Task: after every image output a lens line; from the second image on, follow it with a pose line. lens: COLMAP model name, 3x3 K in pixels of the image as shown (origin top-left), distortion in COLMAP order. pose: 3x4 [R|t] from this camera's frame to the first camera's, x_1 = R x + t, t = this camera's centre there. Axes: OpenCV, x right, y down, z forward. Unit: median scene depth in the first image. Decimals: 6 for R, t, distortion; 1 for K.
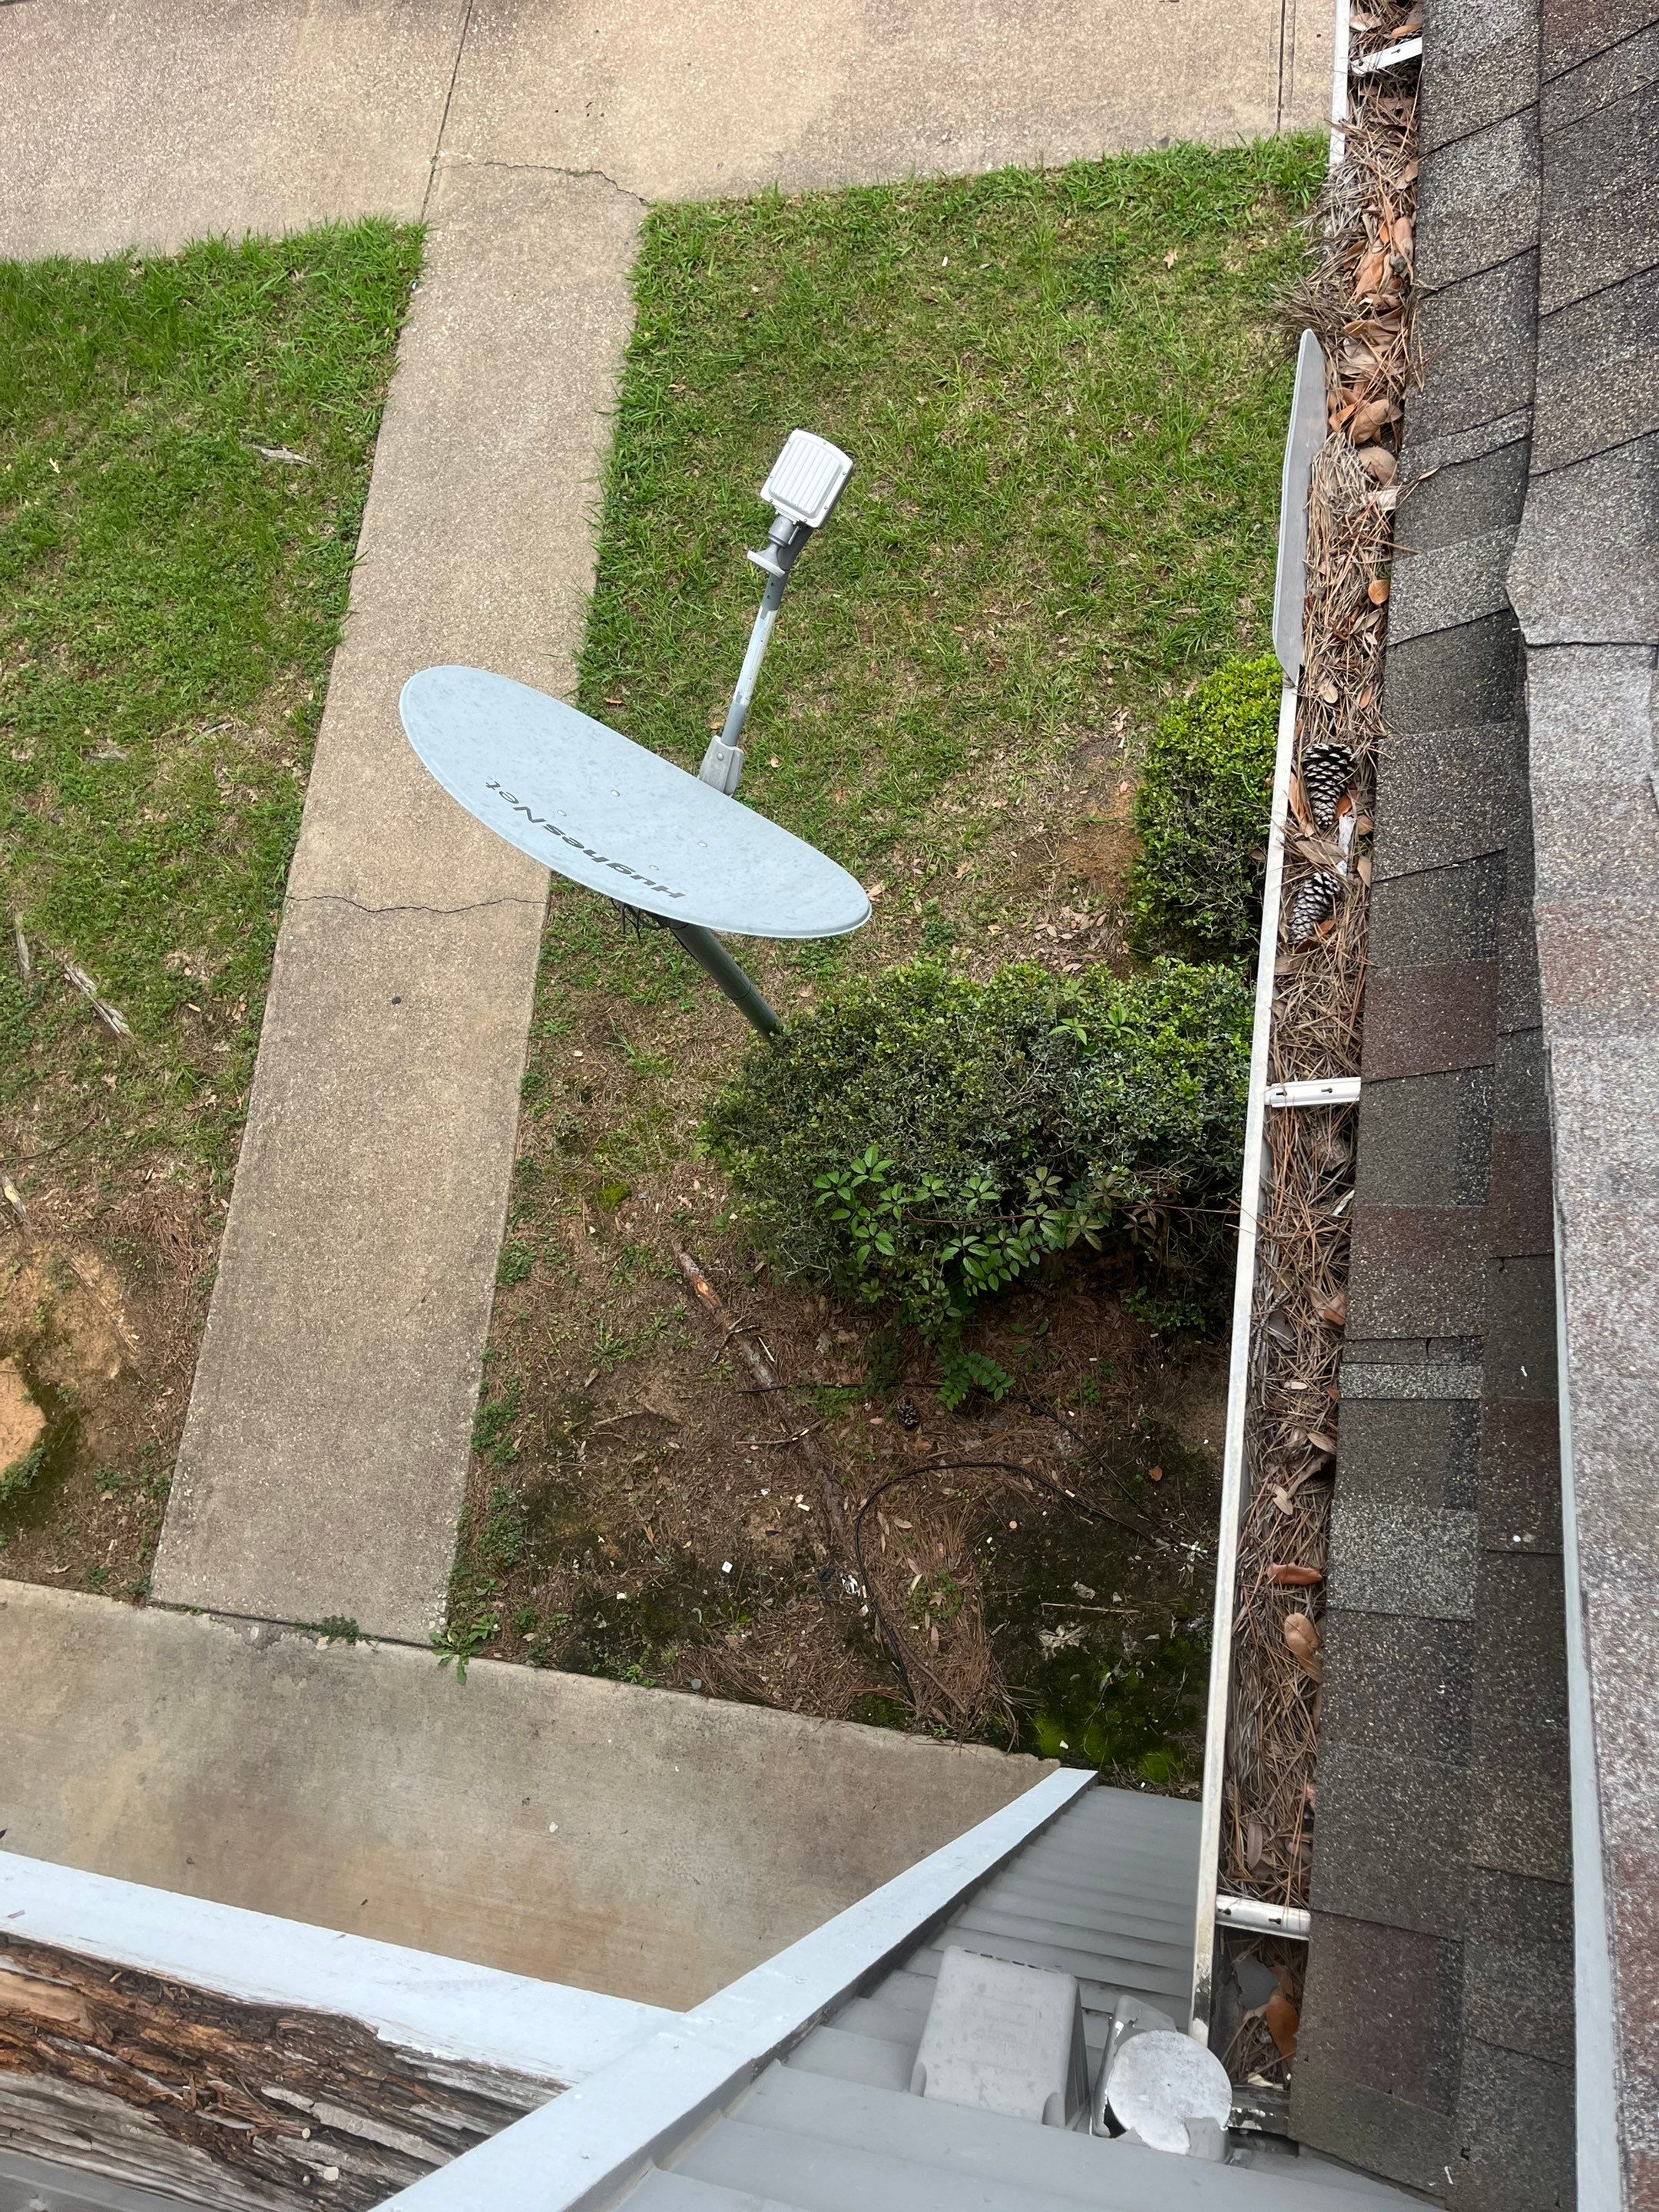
lens RADIAL K [[1556.3, 0, 838.4], [0, 1556.3, 1161.3], [0, 0, 1]] dist [0.073330, -0.081506]
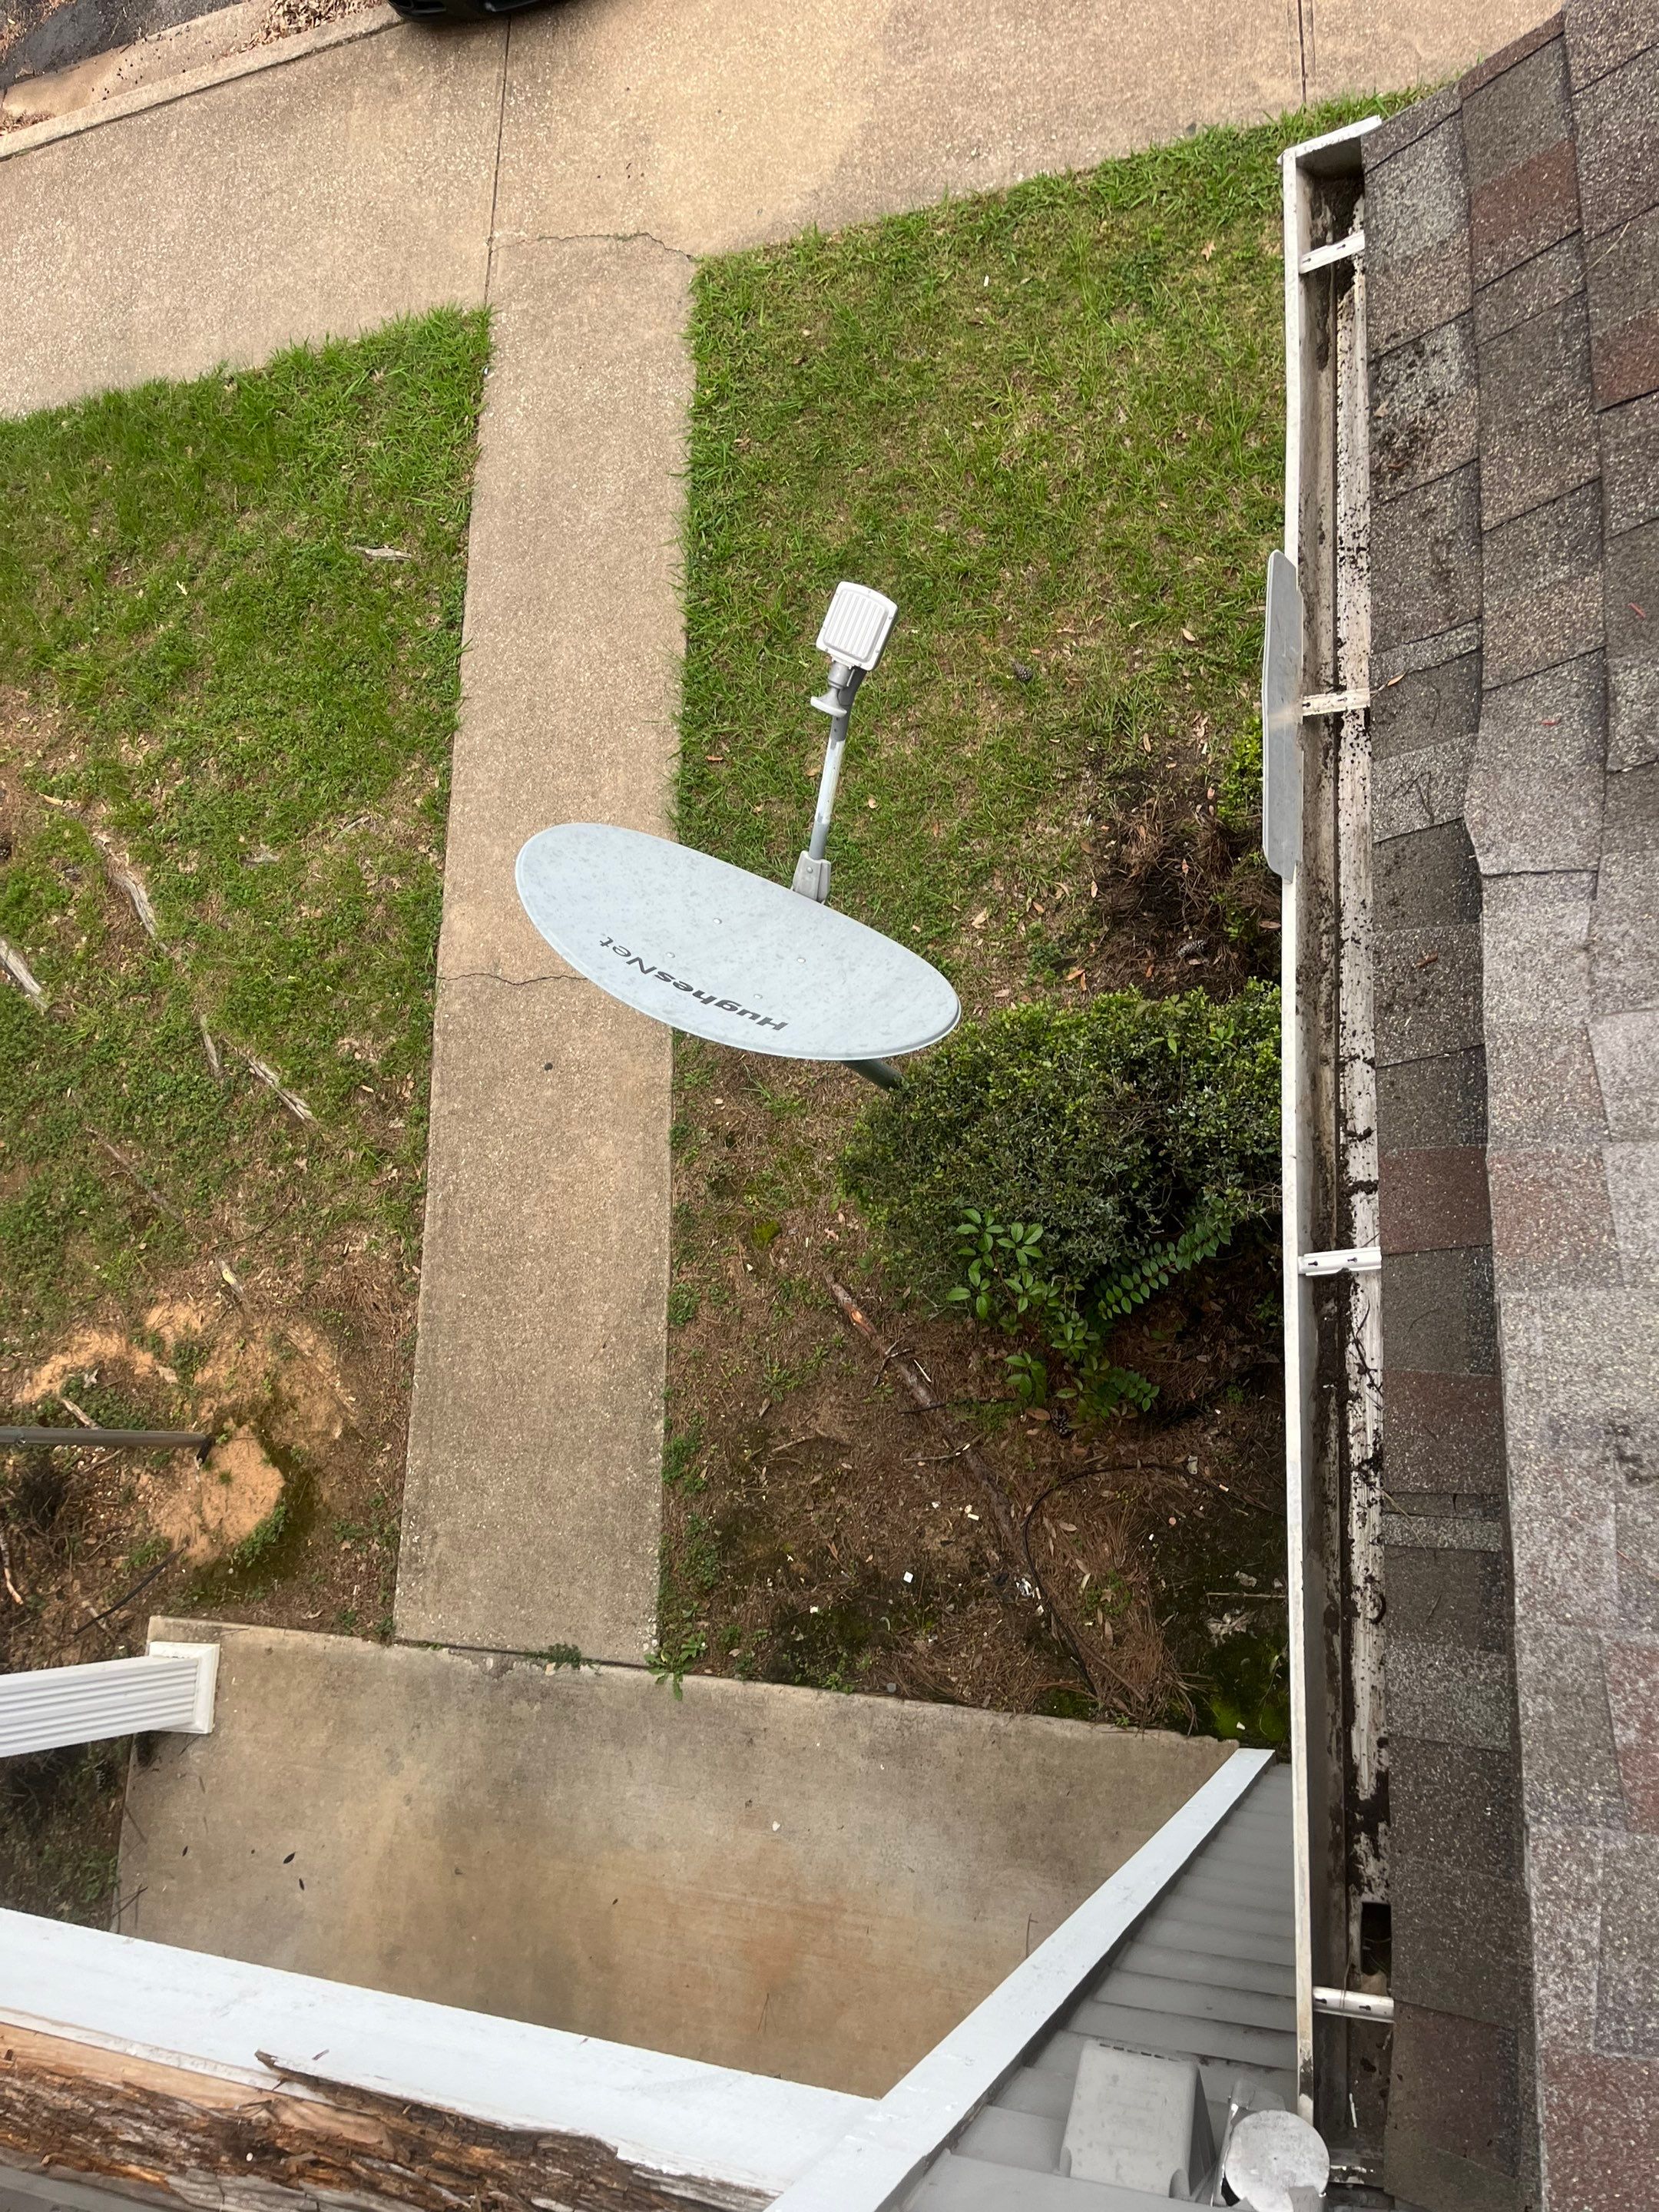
lens RADIAL K [[1579.3, 0, 870.9], [0, 1579.3, 1110.9], [0, 0, 1]] dist [0.058800, -0.067606]
pose [[0.989994, -0.106490, -0.092581, 0.035421], [0.110247, 0.993236, 0.036443, -0.092872], [0.088073, -0.046285, 0.995038, -0.061458]]
